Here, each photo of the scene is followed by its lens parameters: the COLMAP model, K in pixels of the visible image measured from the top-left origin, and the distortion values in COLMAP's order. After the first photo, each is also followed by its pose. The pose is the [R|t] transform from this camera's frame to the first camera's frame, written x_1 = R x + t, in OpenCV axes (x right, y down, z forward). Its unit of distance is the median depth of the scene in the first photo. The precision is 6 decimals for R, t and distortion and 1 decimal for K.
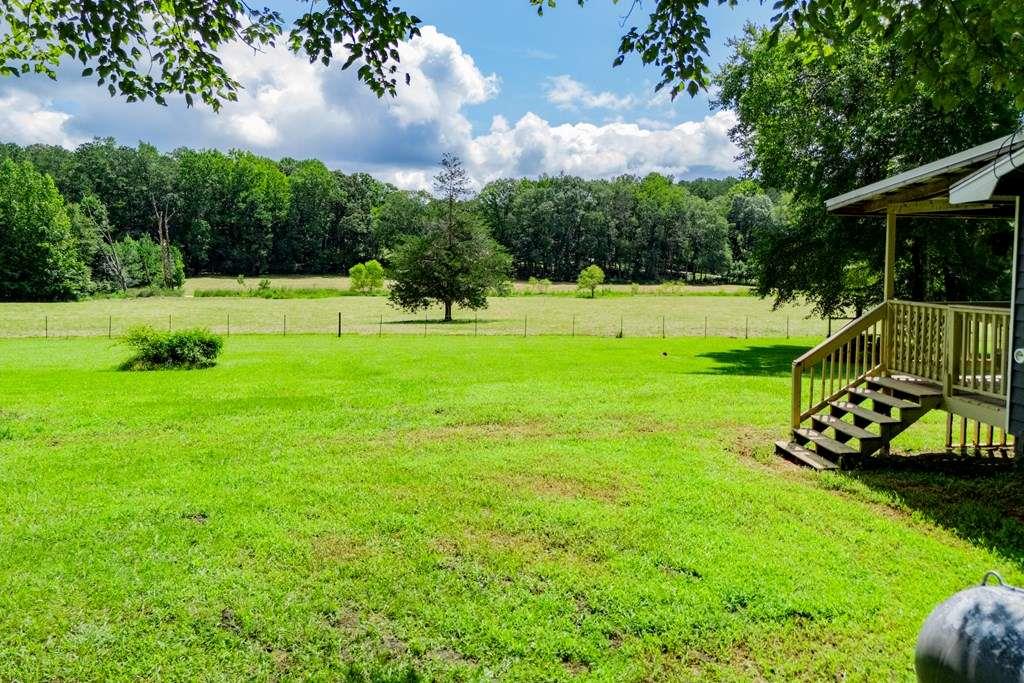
lens RADIAL K [[479.7, 0, 509.6], [0, 479.7, 317.8], [0, 0, 1]] dist [-0.027435, -0.000230]
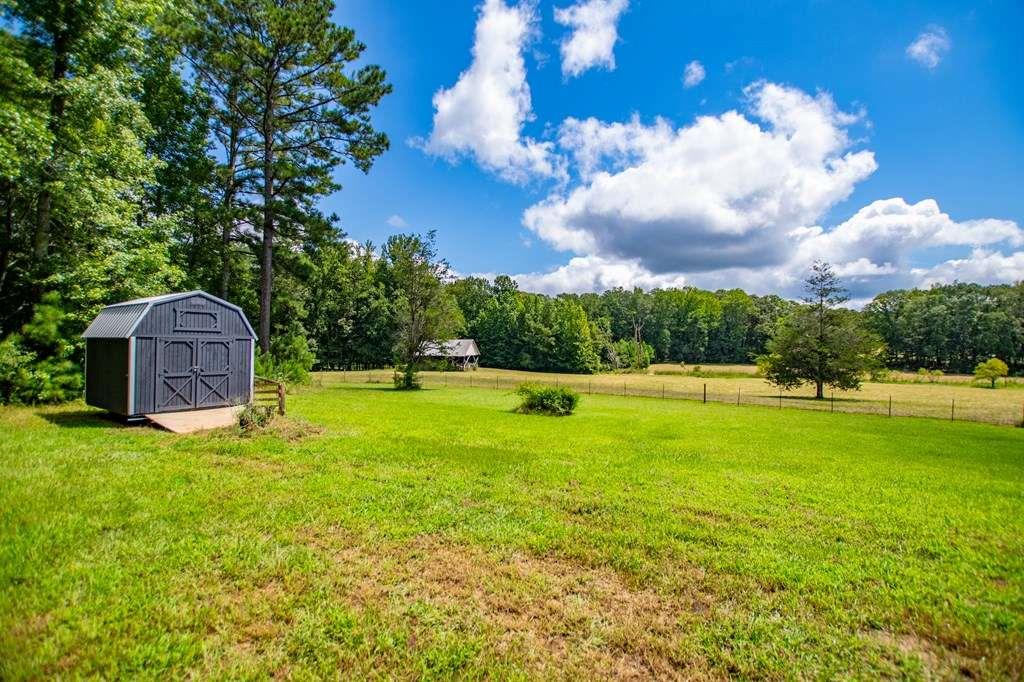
lens RADIAL K [[431.8, 0, 512.0], [0, 431.8, 341.0], [0, 0, 1]] dist [-0.027518, -0.000411]
pose [[0.799698, -0.002294, -0.600398, -0.144762], [-0.055689, 0.995399, -0.077977, -0.015016], [0.597814, 0.095794, 0.795891, -0.452448]]
